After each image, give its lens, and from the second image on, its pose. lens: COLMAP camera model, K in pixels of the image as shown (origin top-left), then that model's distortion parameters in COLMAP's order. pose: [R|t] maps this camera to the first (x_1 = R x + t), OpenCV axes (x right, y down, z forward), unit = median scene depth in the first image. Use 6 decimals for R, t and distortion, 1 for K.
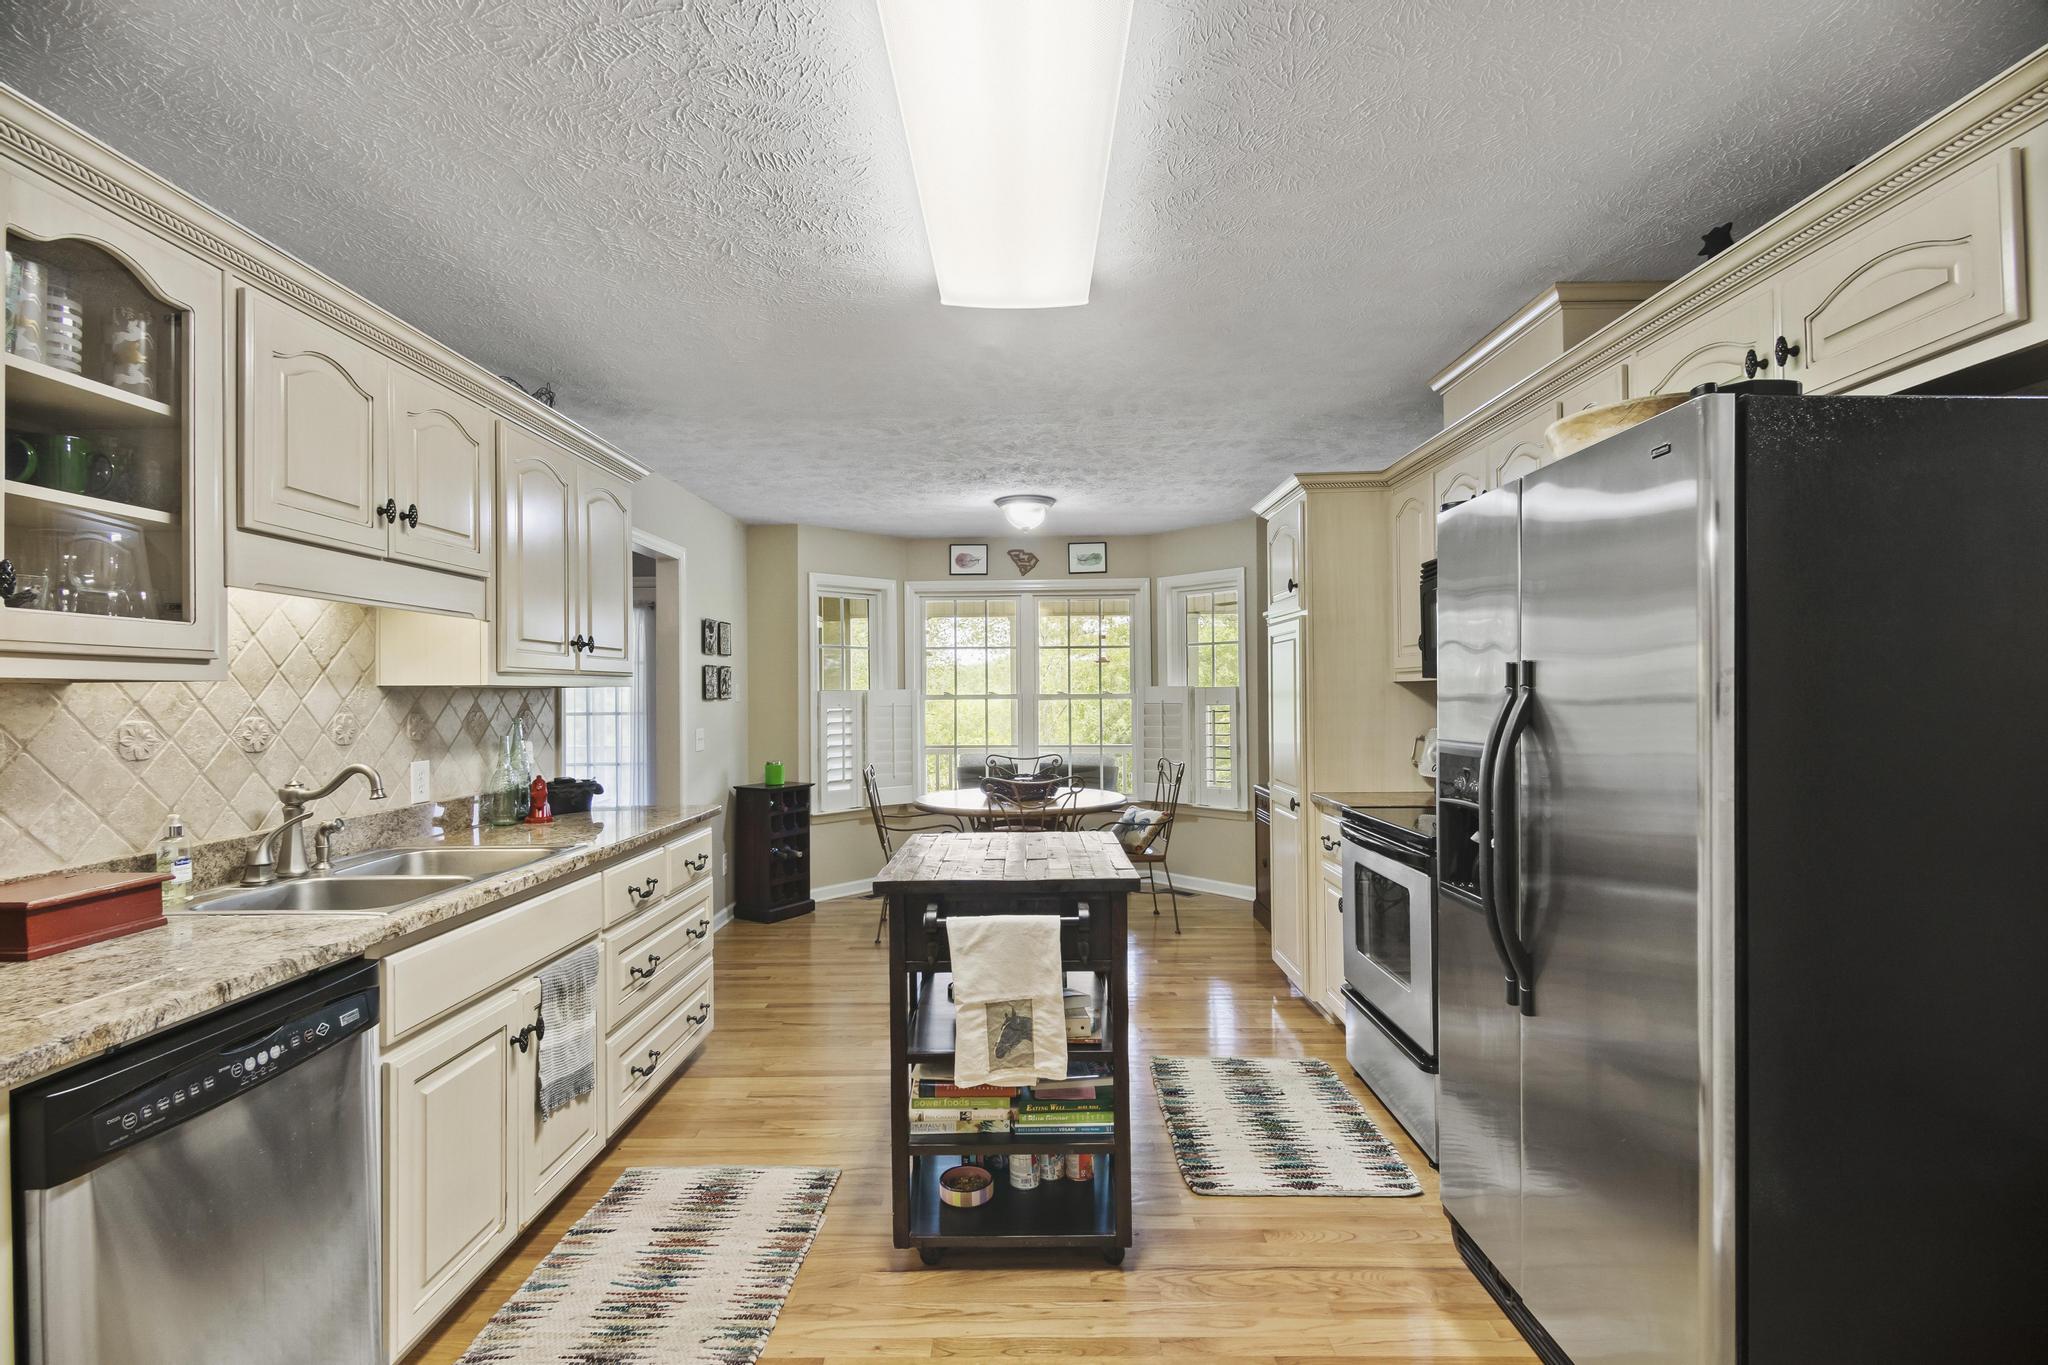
lens RADIAL K [[951.3, 0, 1017.8], [0, 951.3, 691.8], [0, 0, 1]] dist [0.008197, -0.005177]
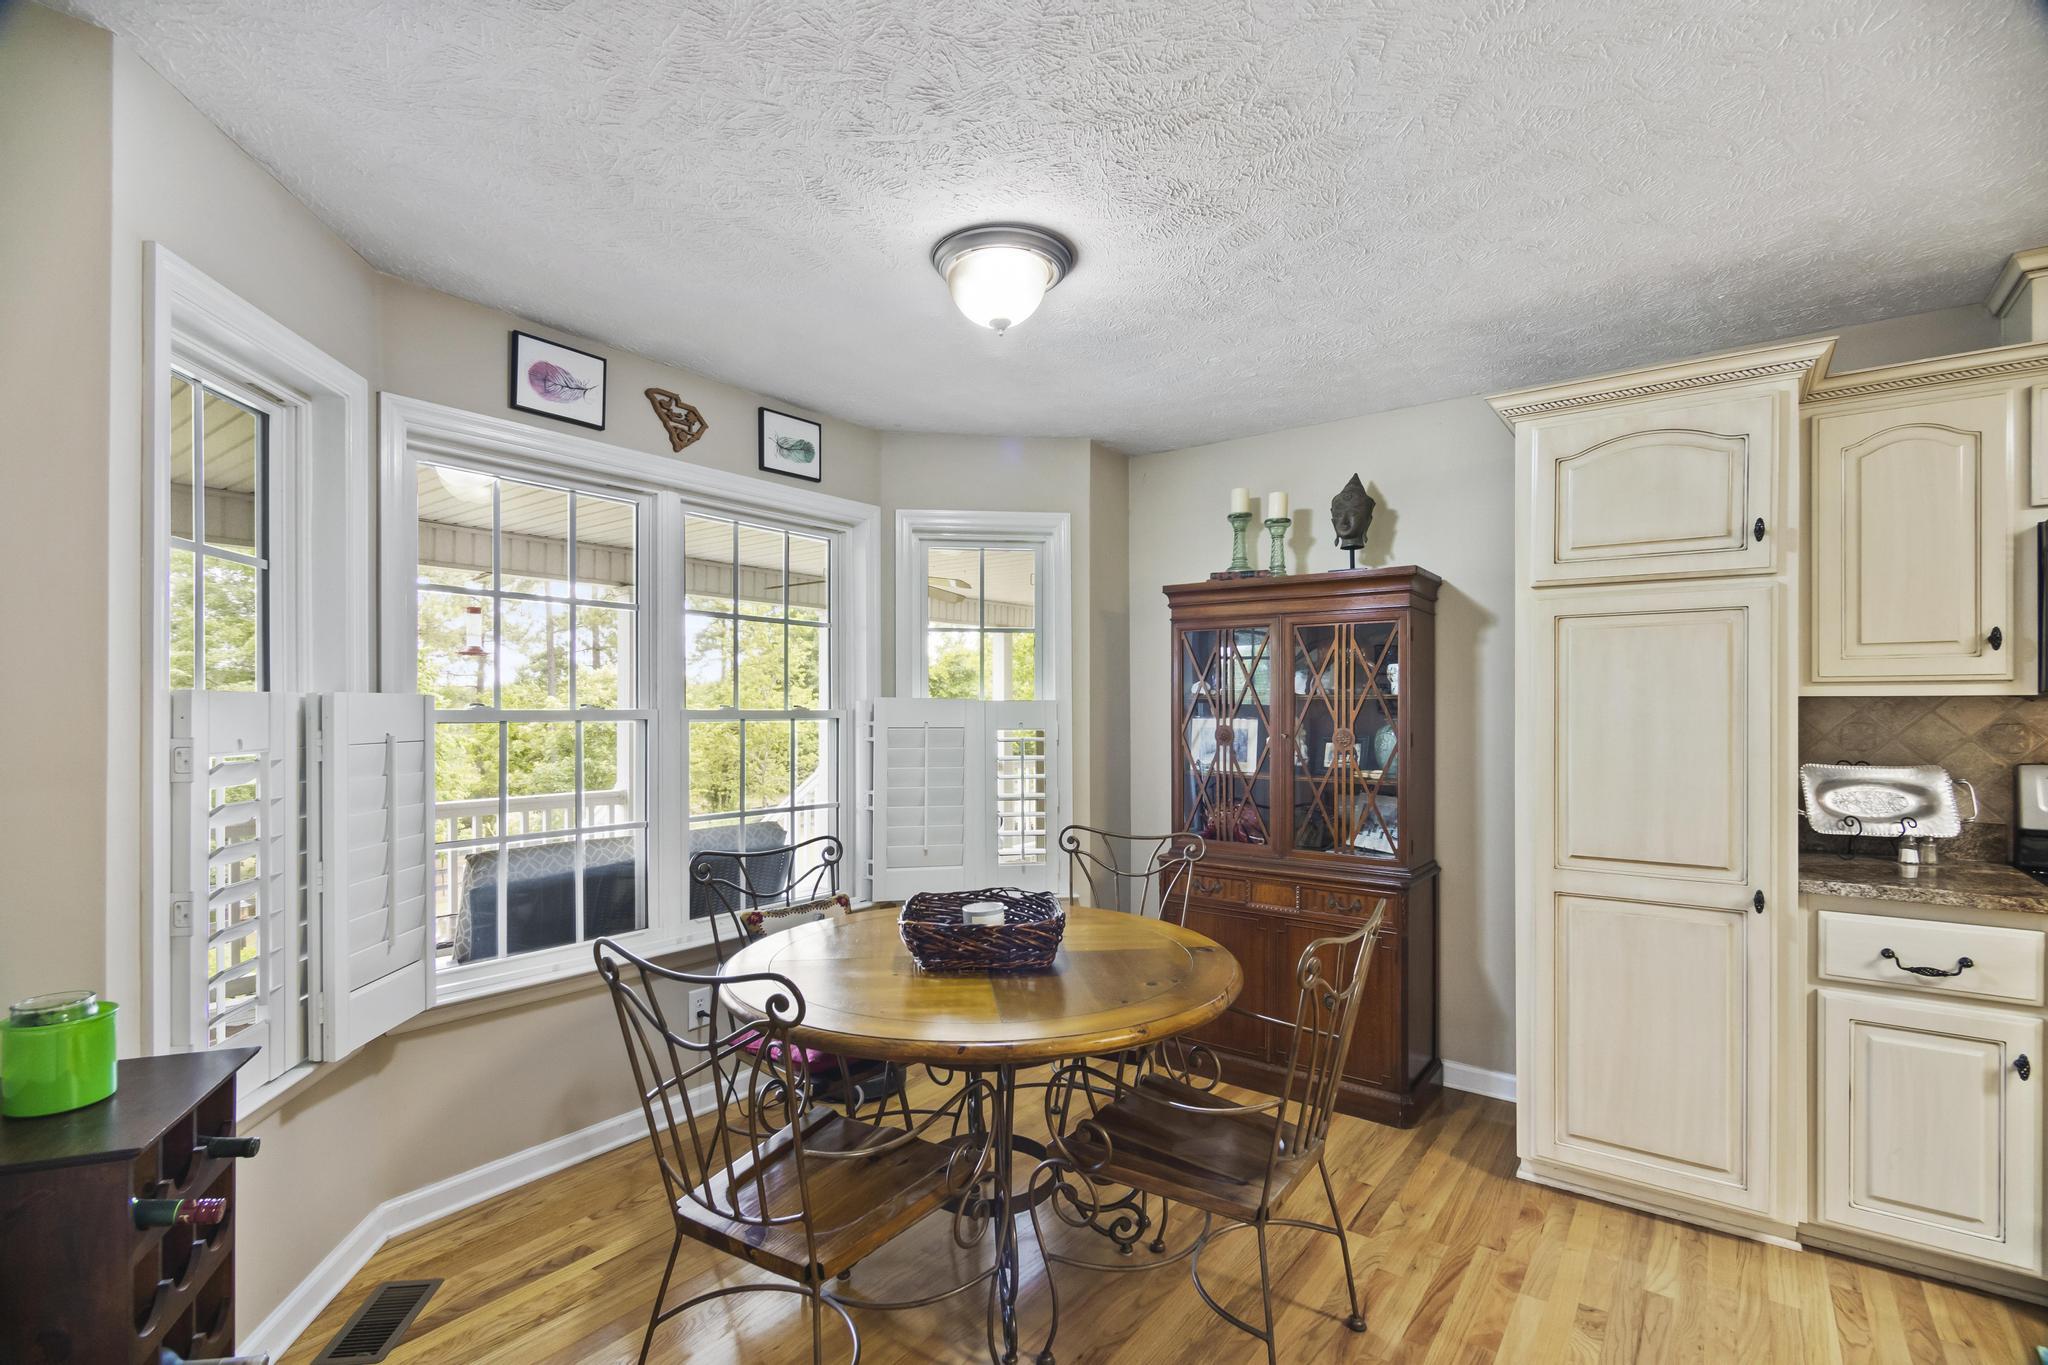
lens RADIAL K [[951.3, 0, 1012.0], [0, 951.3, 717.0], [0, 0, 1]] dist [0.008197, -0.005177]
pose [[0.597768, 0.008405, 0.801625, -0.759017], [-0.013291, 0.999912, -0.000573, 0.012814], [-0.801559, -0.010312, 0.597826, 1.687140]]
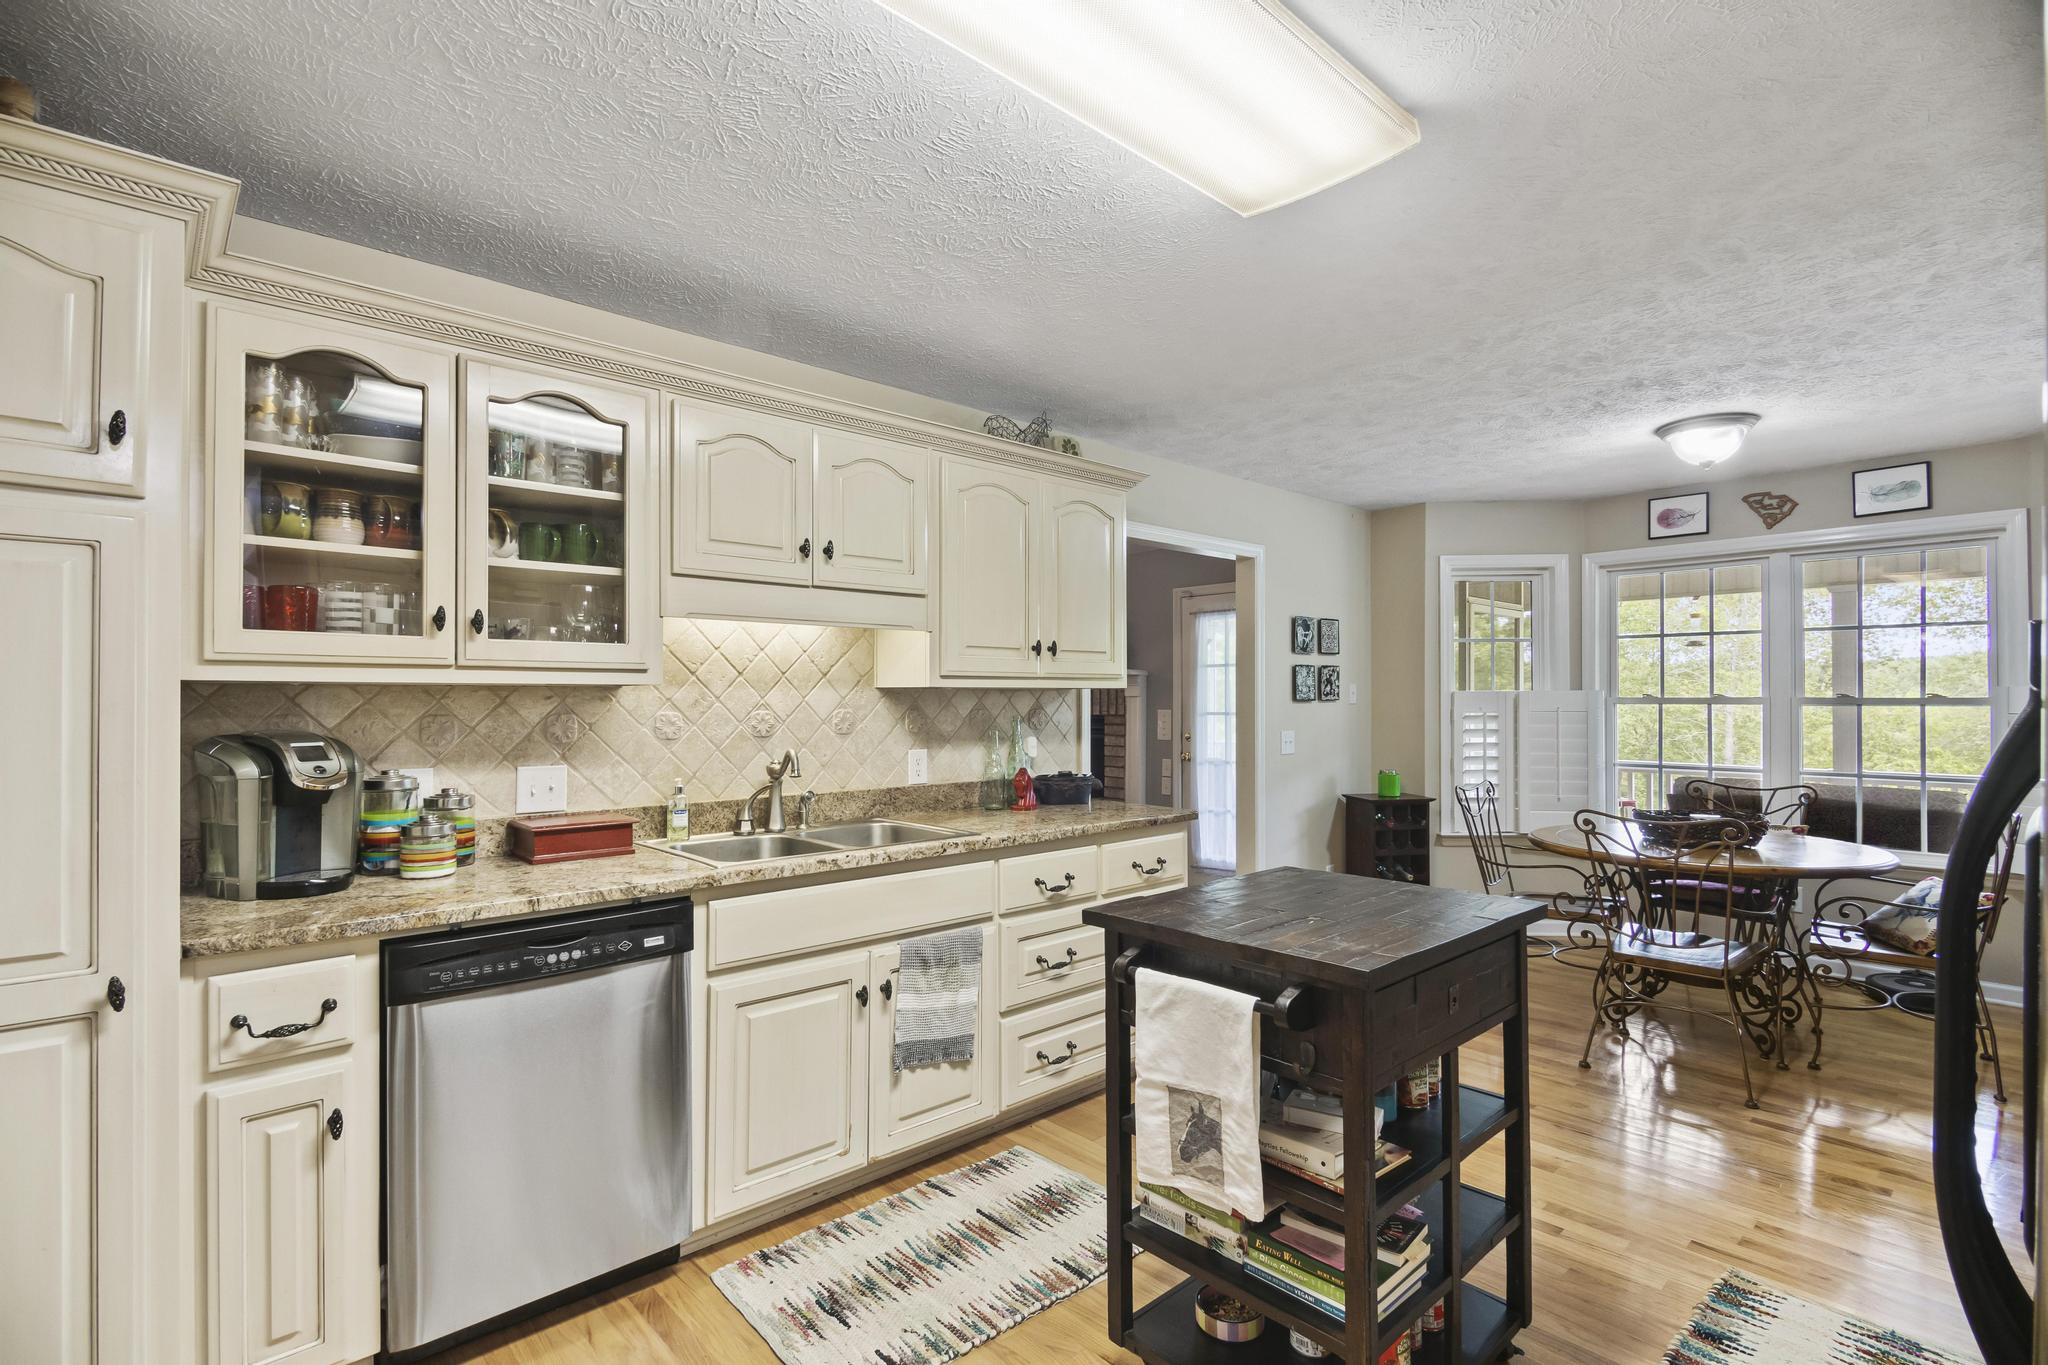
lens RADIAL K [[951.3, 0, 1025.2], [0, 951.3, 693.0], [0, 0, 1]] dist [0.008197, -0.005177]
pose [[0.685937, 0.002124, -0.727658, 0.404842], [-0.001761, 0.999998, 0.001260, -0.001277], [0.727659, 0.000417, 0.685939, 0.321500]]
